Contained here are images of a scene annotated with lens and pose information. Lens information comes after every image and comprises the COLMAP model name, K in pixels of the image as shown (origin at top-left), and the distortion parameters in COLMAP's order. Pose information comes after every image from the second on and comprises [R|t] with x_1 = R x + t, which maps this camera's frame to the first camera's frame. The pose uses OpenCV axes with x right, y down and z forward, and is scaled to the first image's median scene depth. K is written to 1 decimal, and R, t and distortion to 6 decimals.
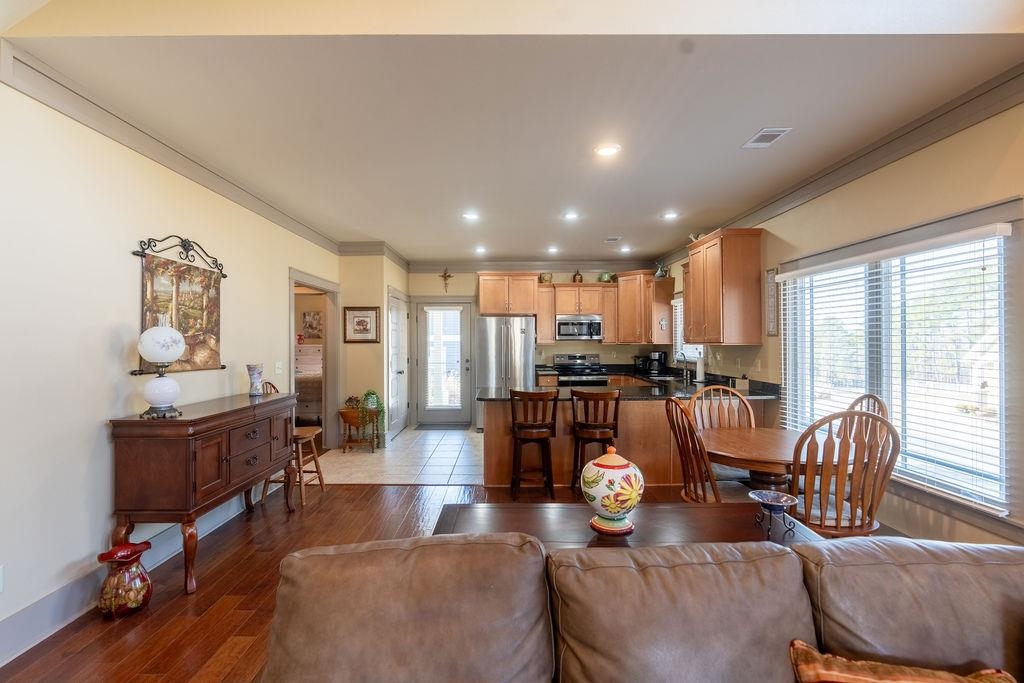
lens RADIAL K [[458.5, 0, 504.5], [0, 458.5, 338.9], [0, 0, 1]] dist [-0.009697, 0.001257]
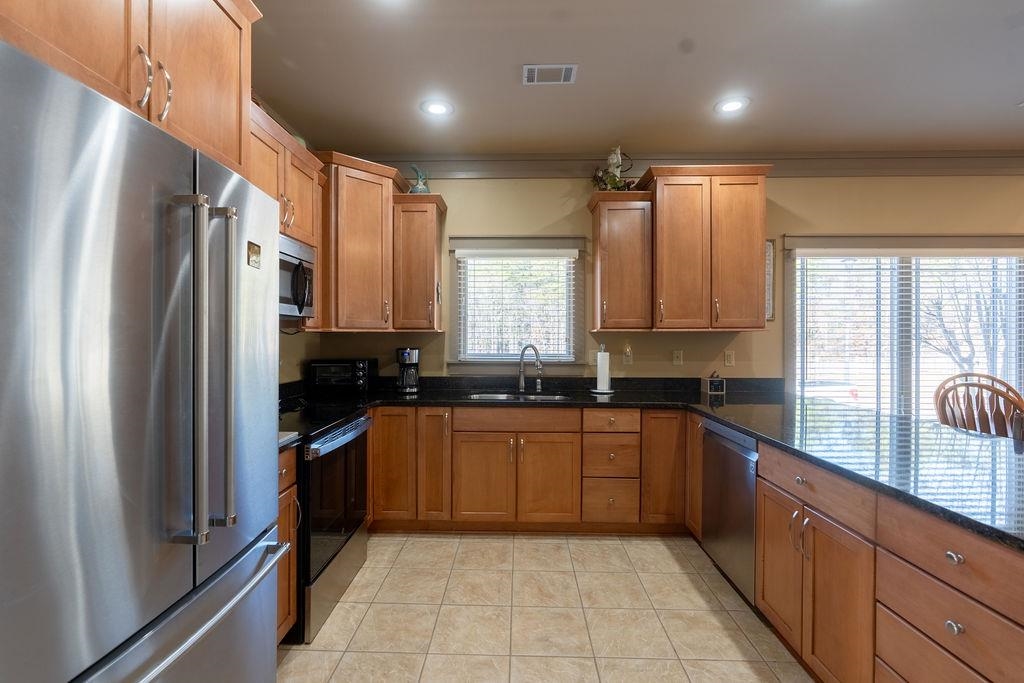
lens RADIAL K [[458.5, 0, 504.5], [0, 458.5, 338.9], [0, 0, 1]] dist [-0.009697, 0.001257]
pose [[0.029468, 0.001908, 0.999564, -0.175828], [-0.005552, 0.999983, -0.001745, 0.021175], [-0.999550, -0.005499, 0.029478, 1.018407]]
